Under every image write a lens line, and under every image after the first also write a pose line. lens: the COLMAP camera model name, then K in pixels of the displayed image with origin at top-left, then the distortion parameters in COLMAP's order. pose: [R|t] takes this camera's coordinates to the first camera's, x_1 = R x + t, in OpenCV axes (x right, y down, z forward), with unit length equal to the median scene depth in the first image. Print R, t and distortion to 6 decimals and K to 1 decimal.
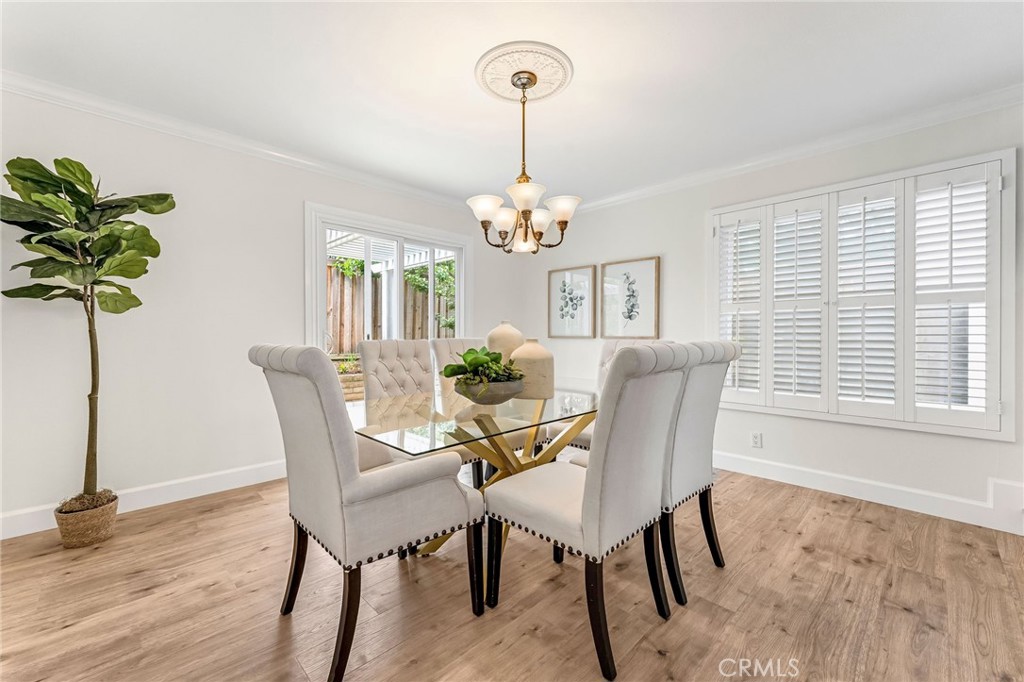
lens RADIAL K [[413.5, 0, 497.3], [0, 413.5, 344.7], [0, 0, 1]] dist [-0.000756, 0.001179]
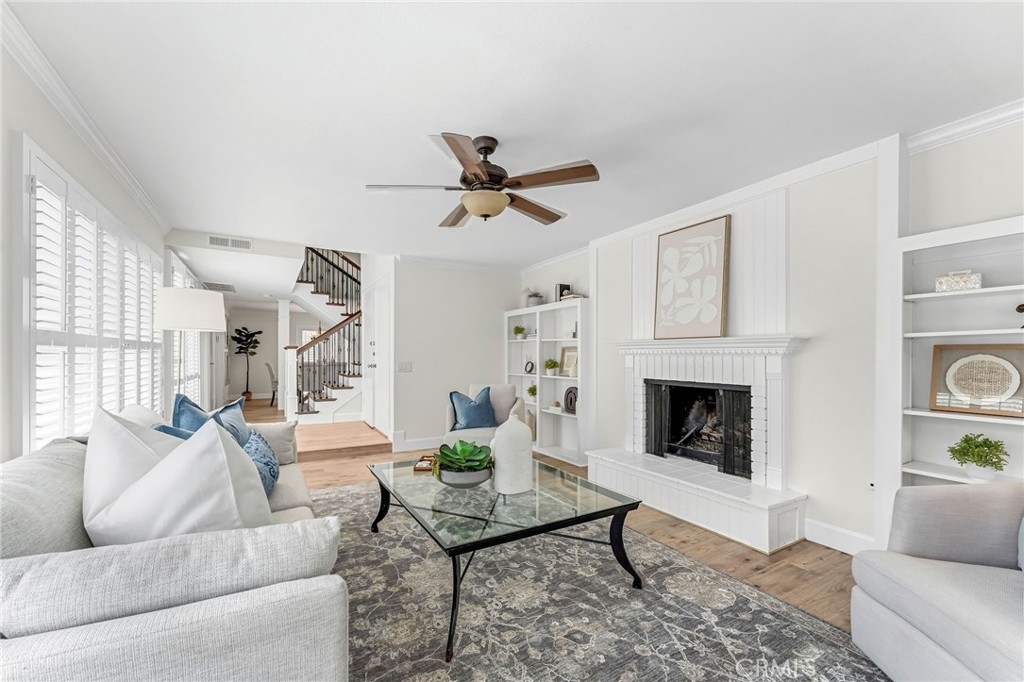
lens RADIAL K [[413.5, 0, 494.2], [0, 413.5, 357.6], [0, 0, 1]] dist [-0.000756, 0.001179]
pose [[0.952489, -0.001052, -0.304570, 3.445332], [-0.002817, 0.999921, -0.012265, -0.000736], [0.304559, 0.012540, 0.952411, -2.910459]]
